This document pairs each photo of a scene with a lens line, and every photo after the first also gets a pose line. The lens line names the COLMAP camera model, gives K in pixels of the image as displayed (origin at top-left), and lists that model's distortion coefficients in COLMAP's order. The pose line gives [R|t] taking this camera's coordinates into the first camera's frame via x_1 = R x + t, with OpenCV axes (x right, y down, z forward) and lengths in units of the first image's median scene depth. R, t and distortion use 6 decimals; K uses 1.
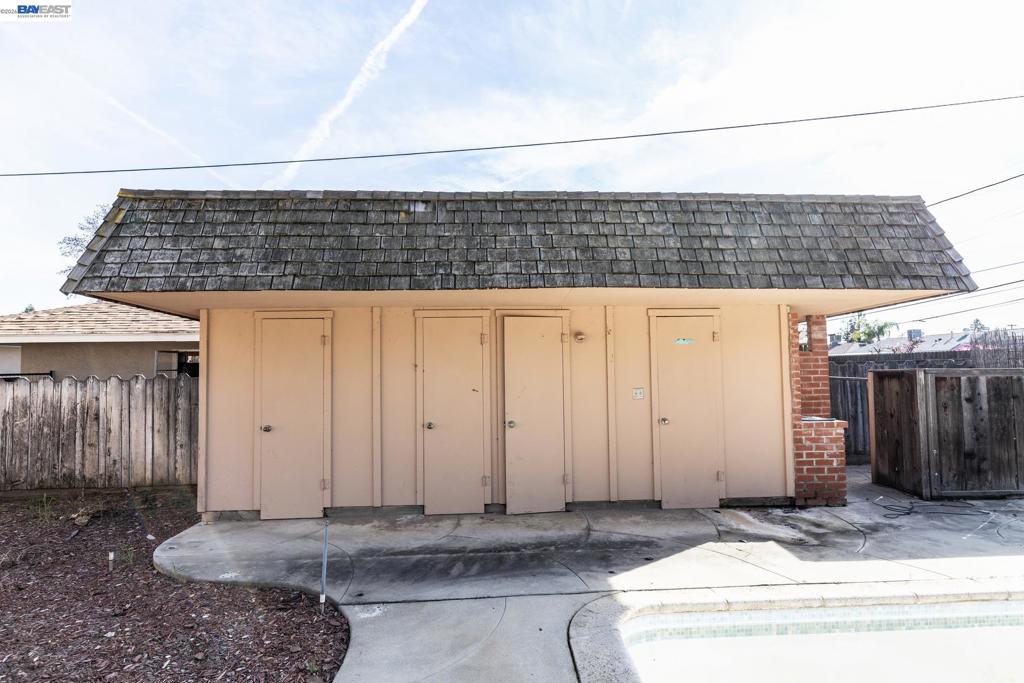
lens RADIAL K [[542.0, 0, 512.0], [0, 542.0, 341.5], [0, 0, 1]] dist [0.000031, -0.000101]
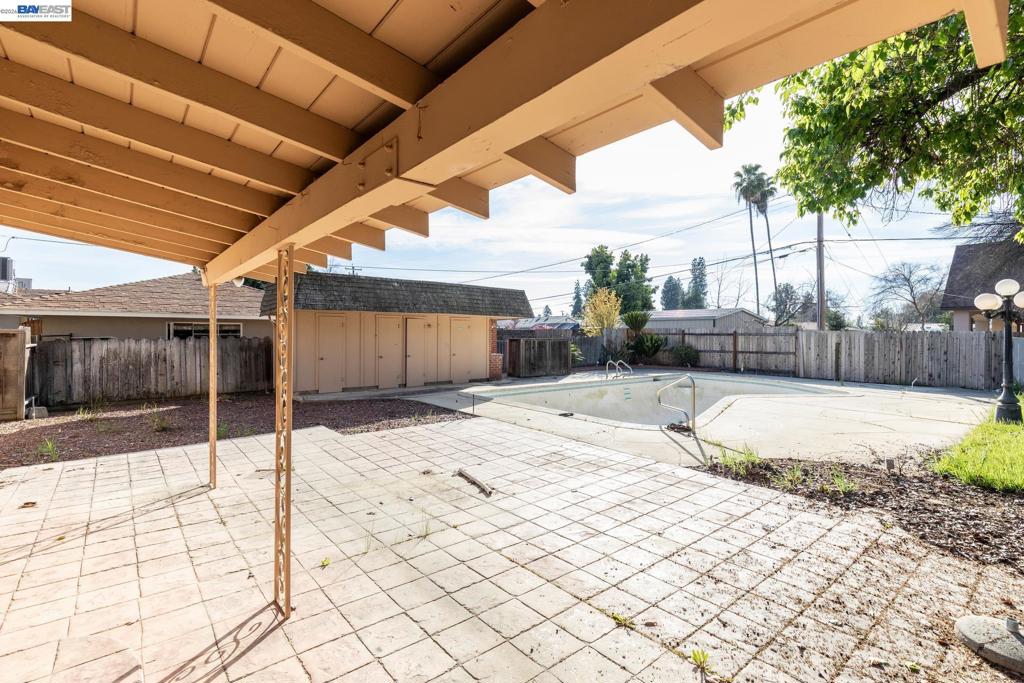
lens RADIAL K [[486.2, 0, 512.0], [0, 486.2, 341.5], [0, 0, 1]] dist [0.025674, 0.000072]
pose [[0.803117, 0.006656, 0.595785, -1.037131], [-0.044825, 0.997779, 0.049277, -0.071829], [-0.594133, -0.066281, 0.801631, -1.312033]]
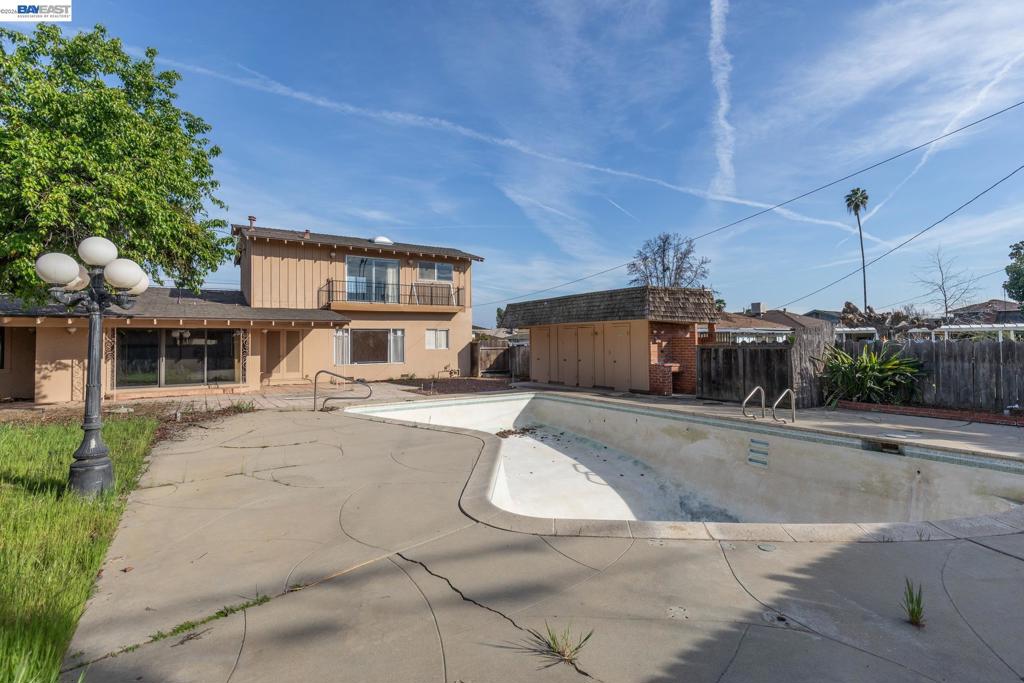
lens RADIAL K [[486.2, 0, 512.0], [0, 486.2, 341.5], [0, 0, 1]] dist [0.025674, 0.000072]
pose [[0.501419, 0.003833, -0.865196, 2.236440], [0.046612, 0.998418, 0.031436, -0.072306], [0.863948, -0.056091, 0.500447, -0.804737]]
